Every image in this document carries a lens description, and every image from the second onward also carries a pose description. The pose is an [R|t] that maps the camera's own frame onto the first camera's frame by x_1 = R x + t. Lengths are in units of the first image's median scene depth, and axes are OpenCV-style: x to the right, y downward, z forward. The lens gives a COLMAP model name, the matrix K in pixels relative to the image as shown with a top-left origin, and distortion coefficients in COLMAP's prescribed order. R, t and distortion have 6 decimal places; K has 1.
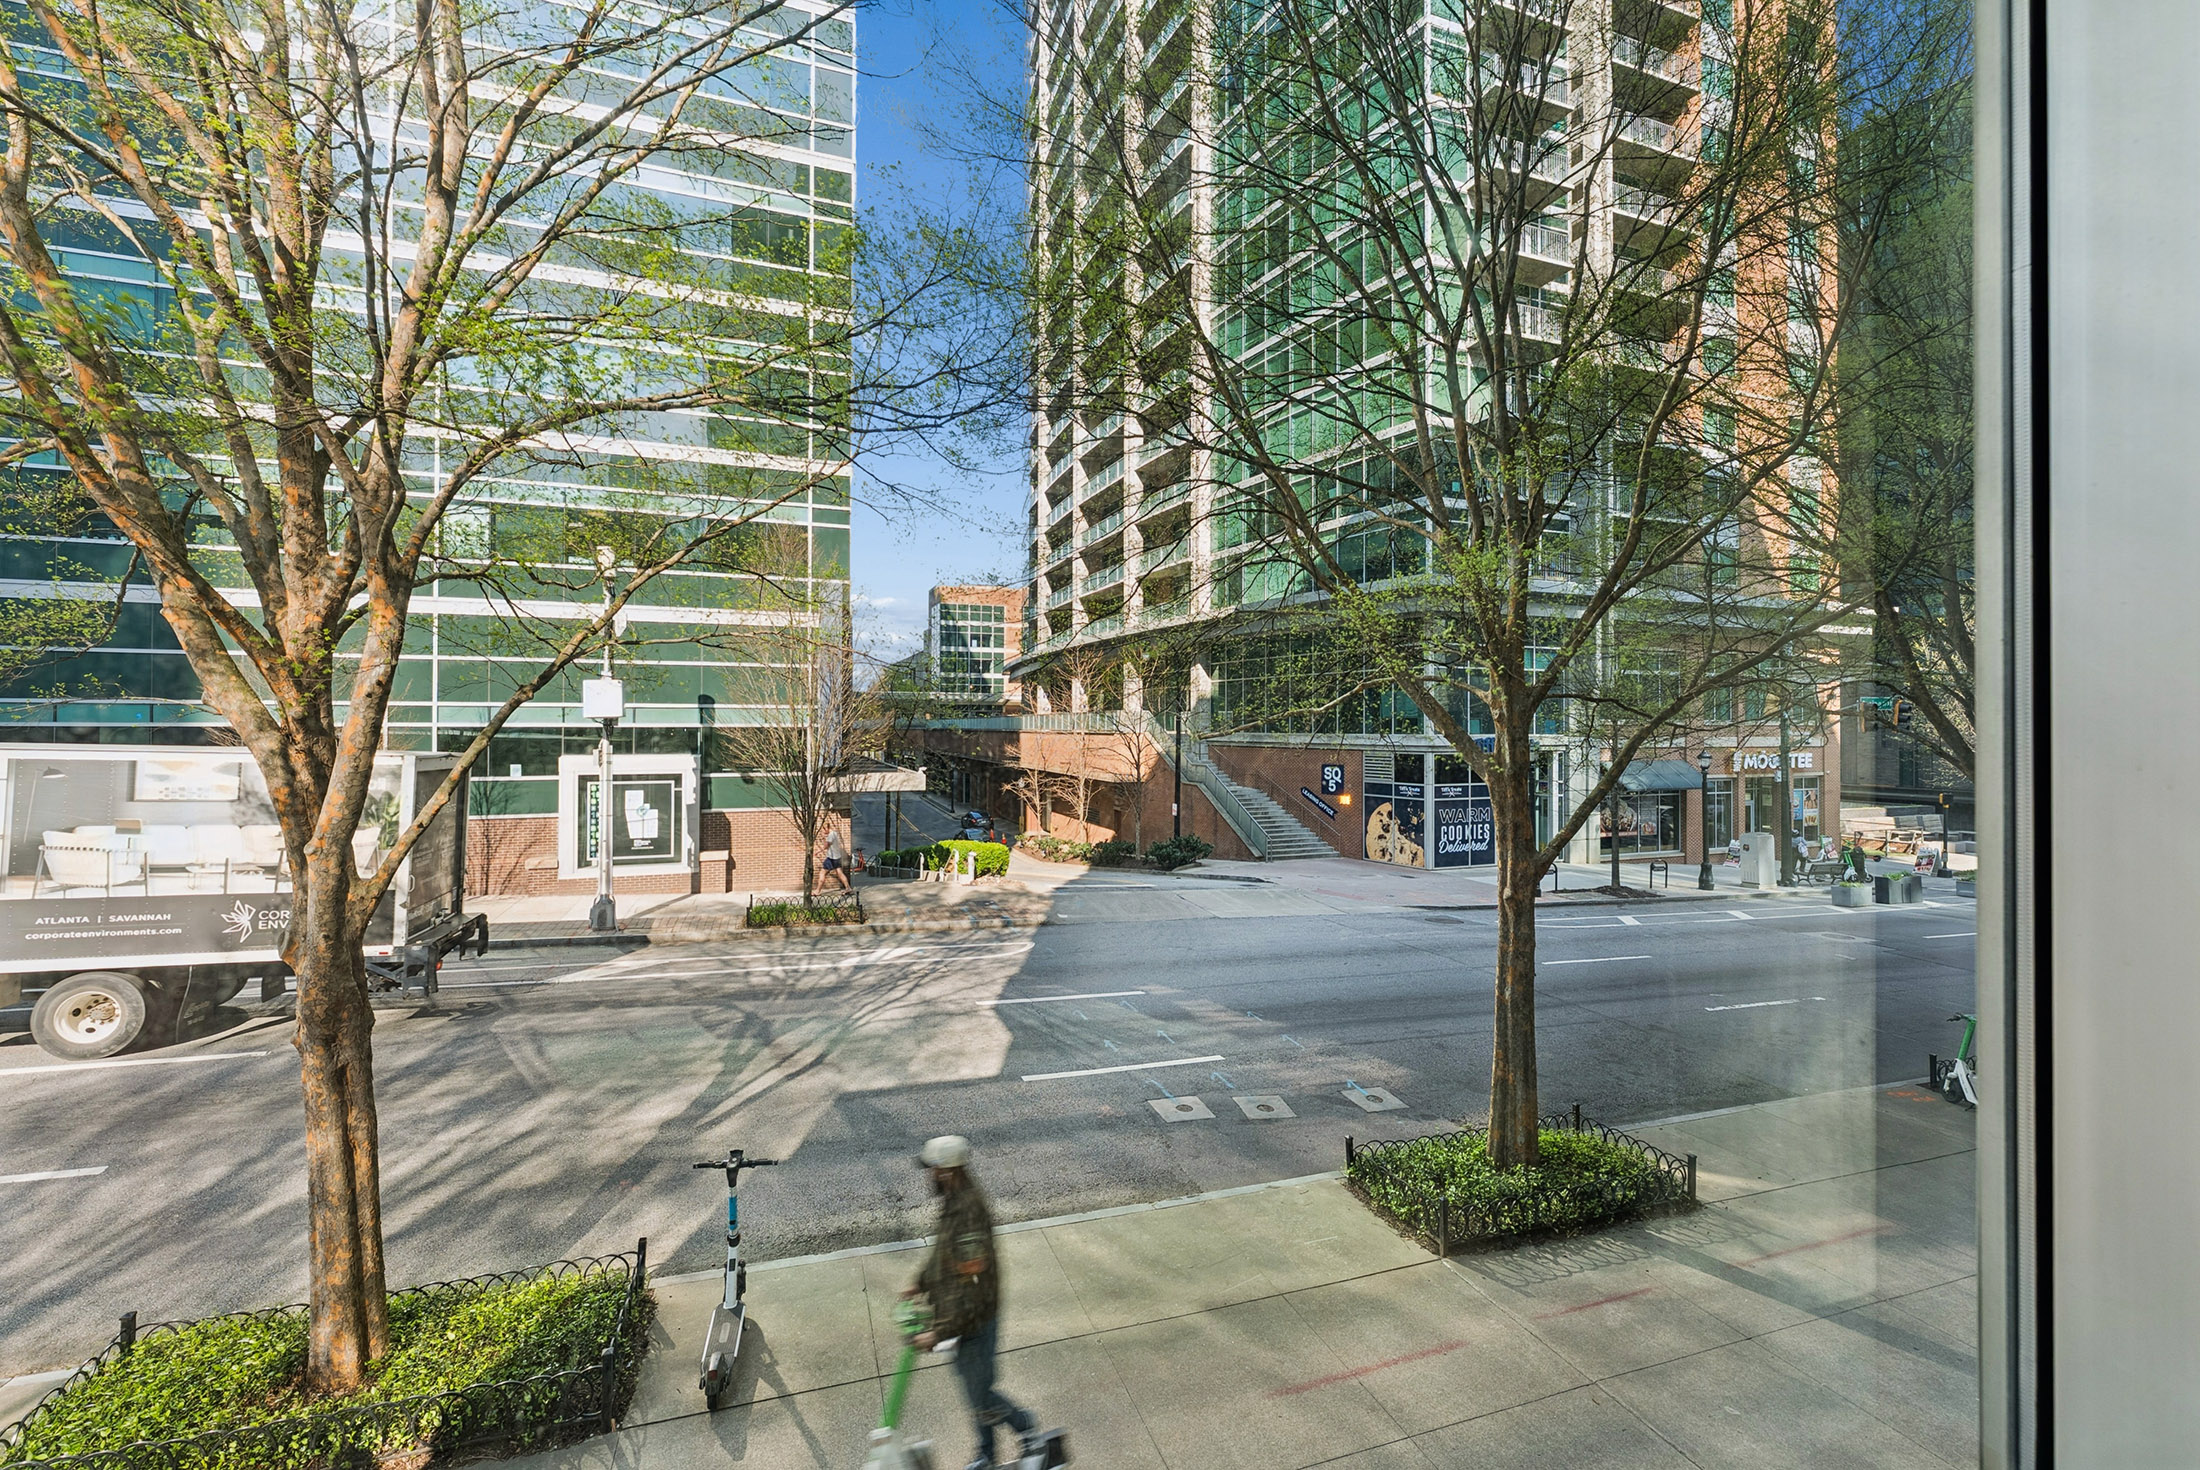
lens RADIAL K [[903.3, 0, 1105.0], [0, 903.3, 730.0], [0, 0, 1]] dist [0.000316, -0.000615]
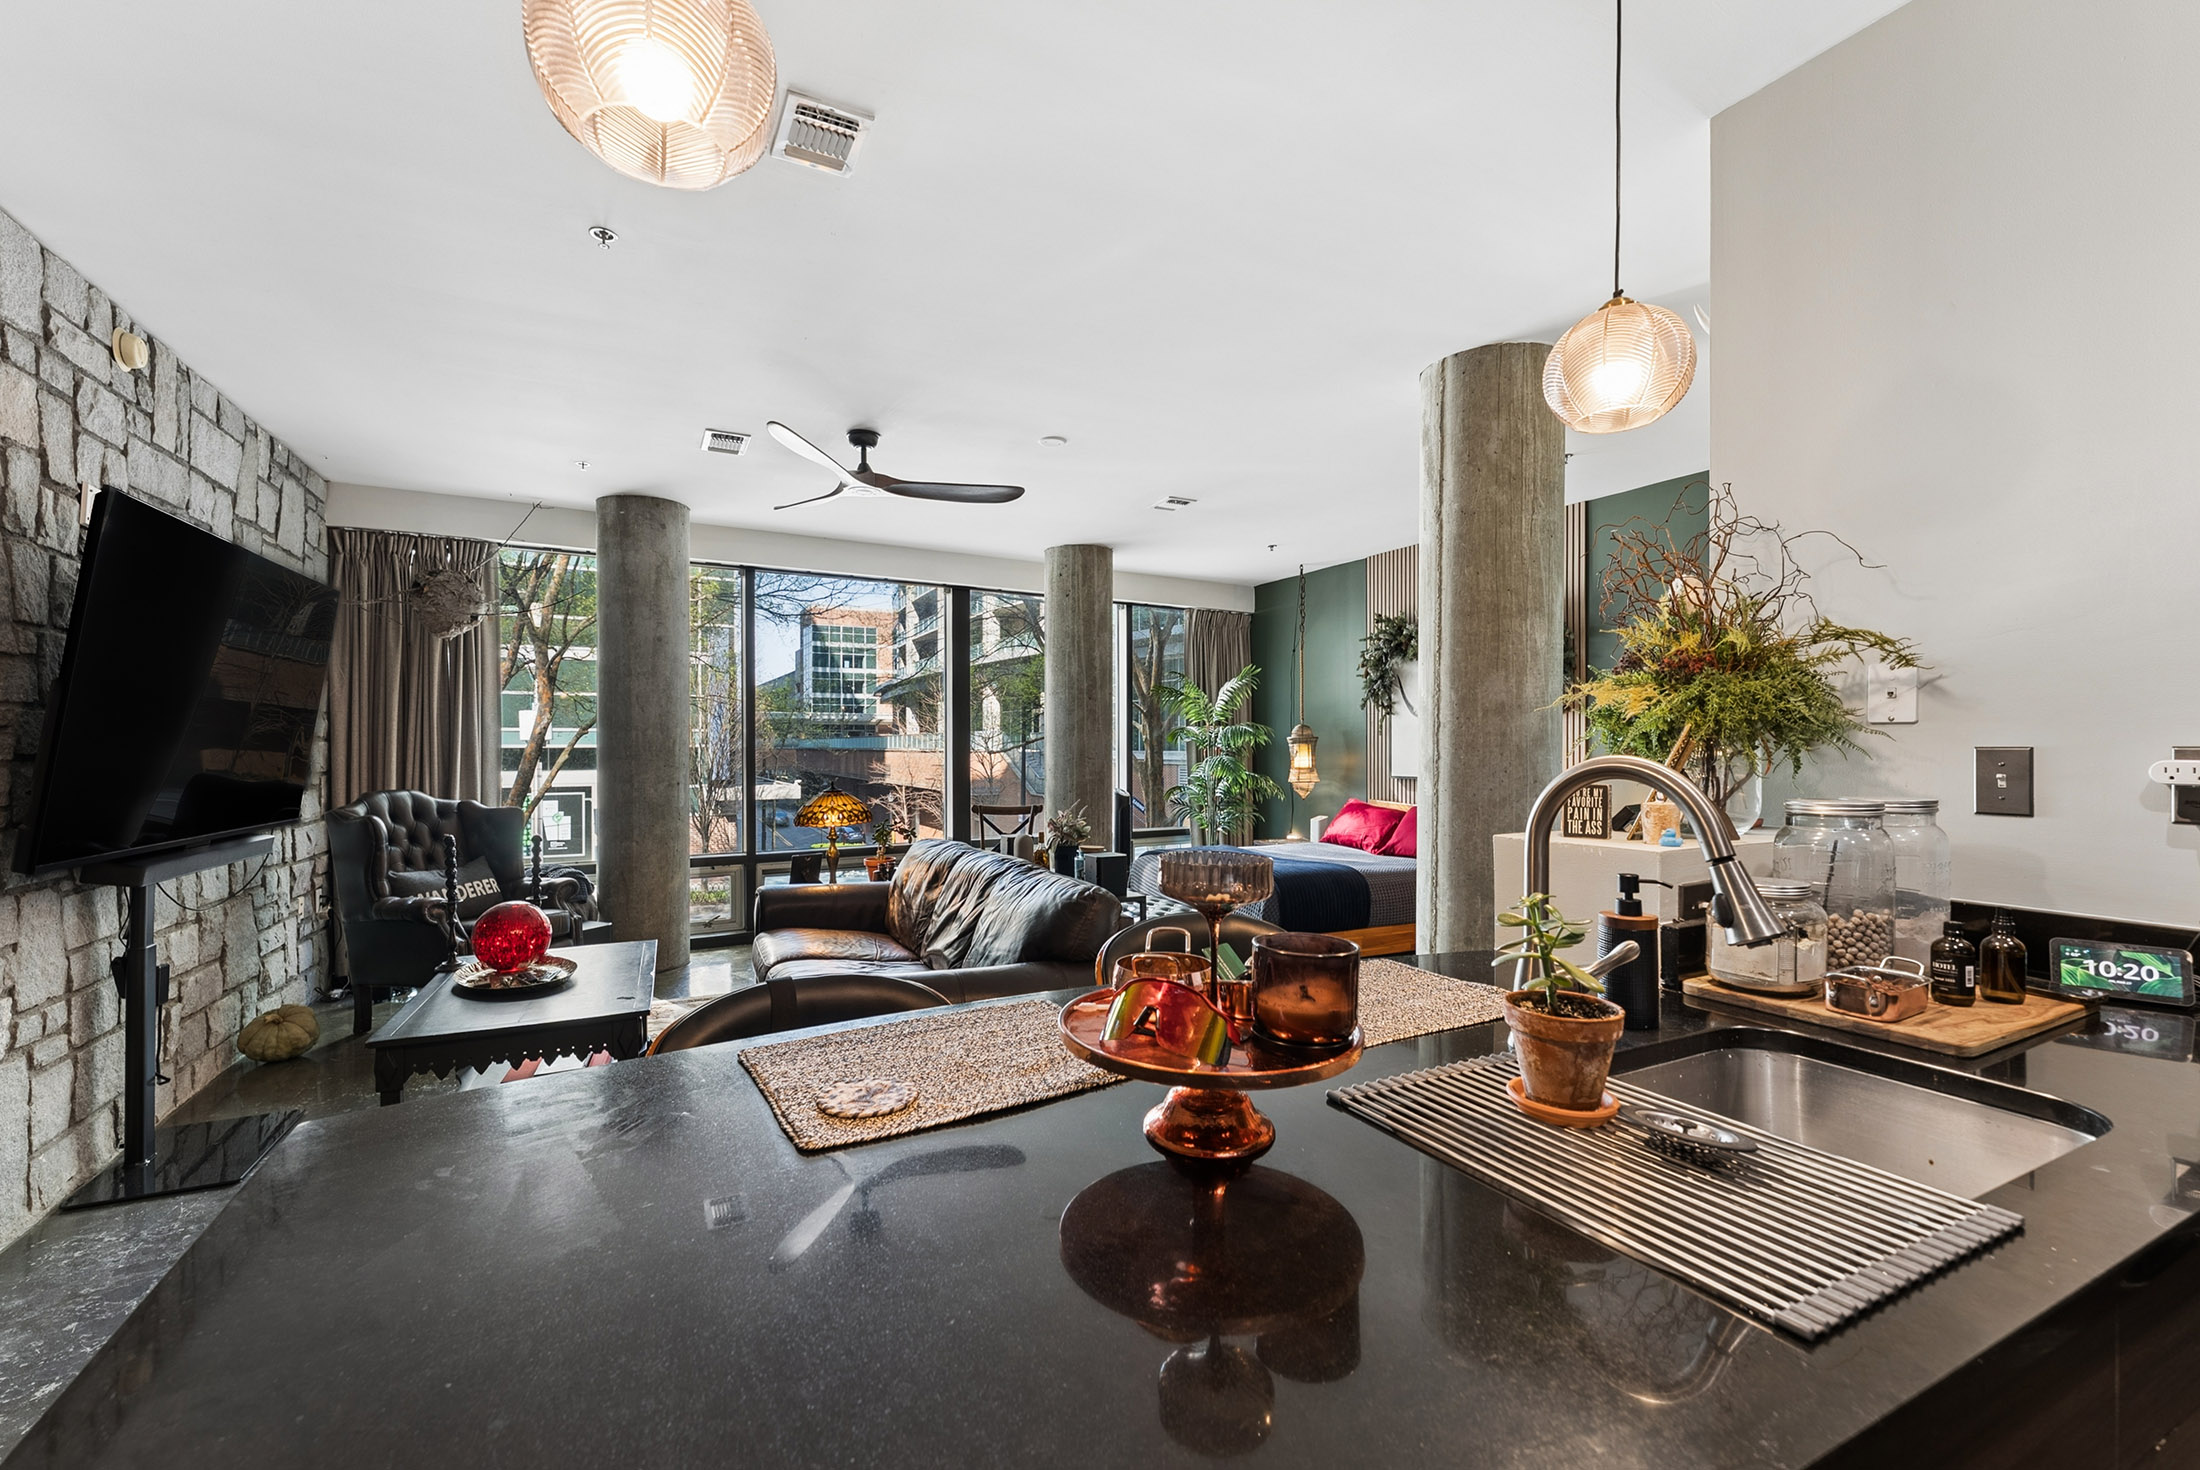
lens RADIAL K [[903.3, 0, 1092.9], [0, 903.3, 779.8], [0, 0, 1]] dist [0.000316, -0.000615]
pose [[0.992885, -0.006043, 0.118923, 0.044467], [0.001984, 0.999412, 0.034223, 0.000549], [-0.119060, -0.033743, 0.992314, -0.242281]]
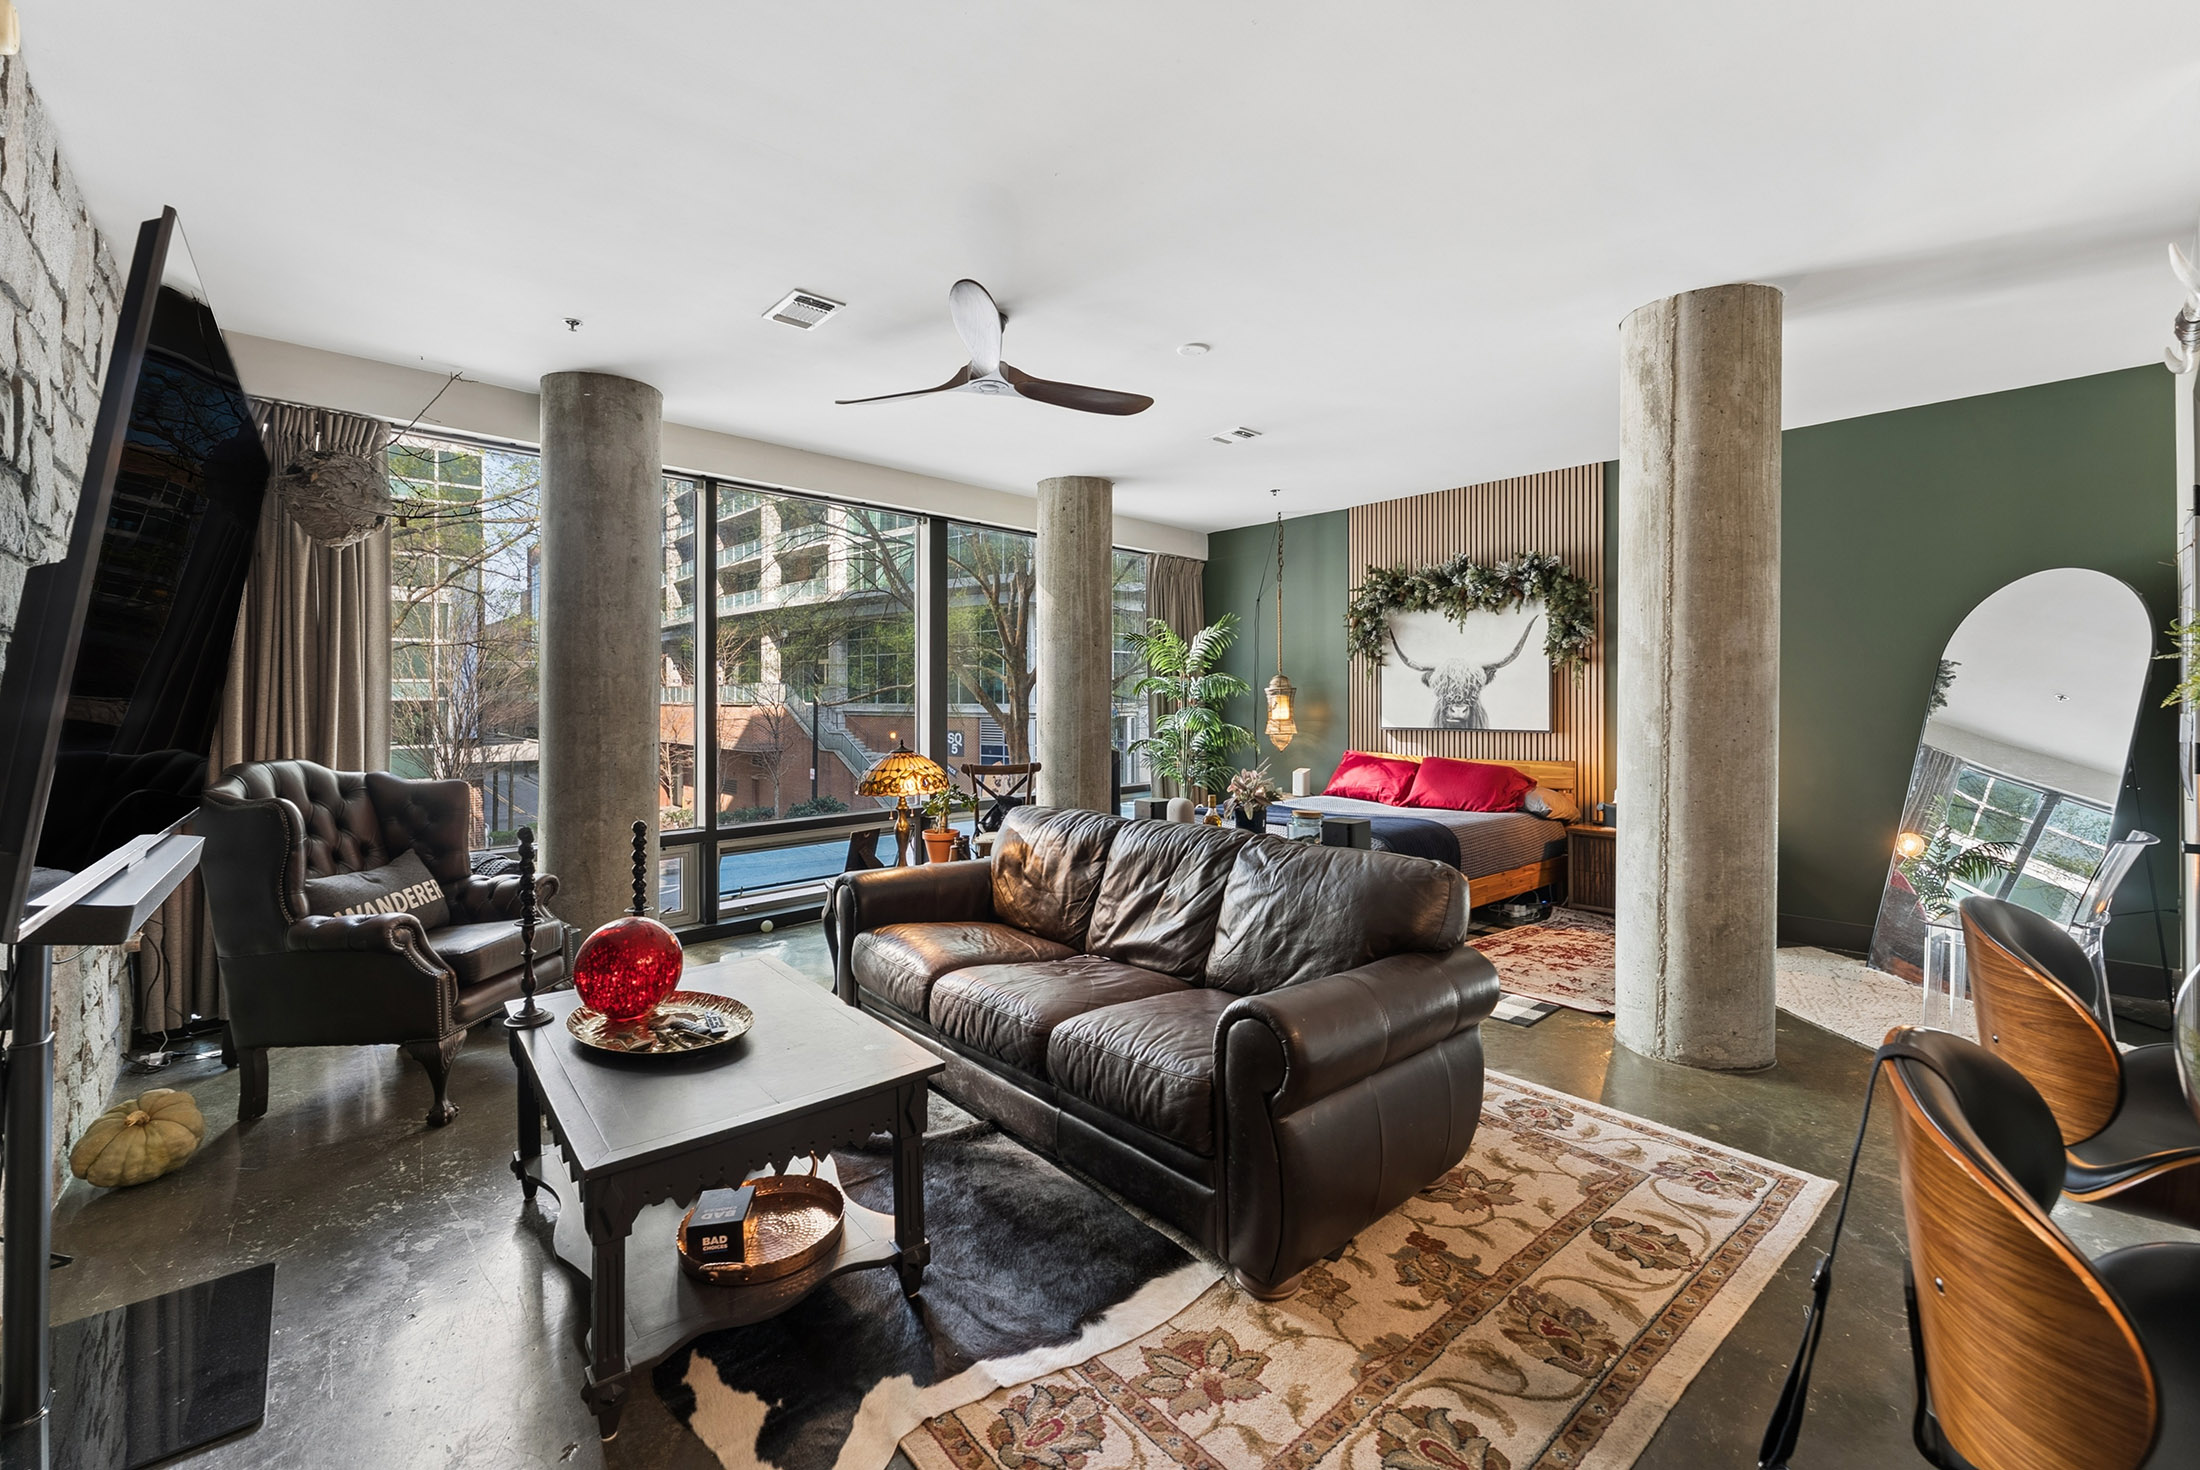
lens RADIAL K [[903.3, 0, 1087.8], [0, 903.3, 717.0], [0, 0, 1]] dist [0.000316, -0.000615]
pose [[0.932185, -0.009518, 0.361858, -0.011233], [0.003272, 0.999835, 0.017868, 0.000689], [-0.361968, -0.015472, 0.932062, -0.205818]]
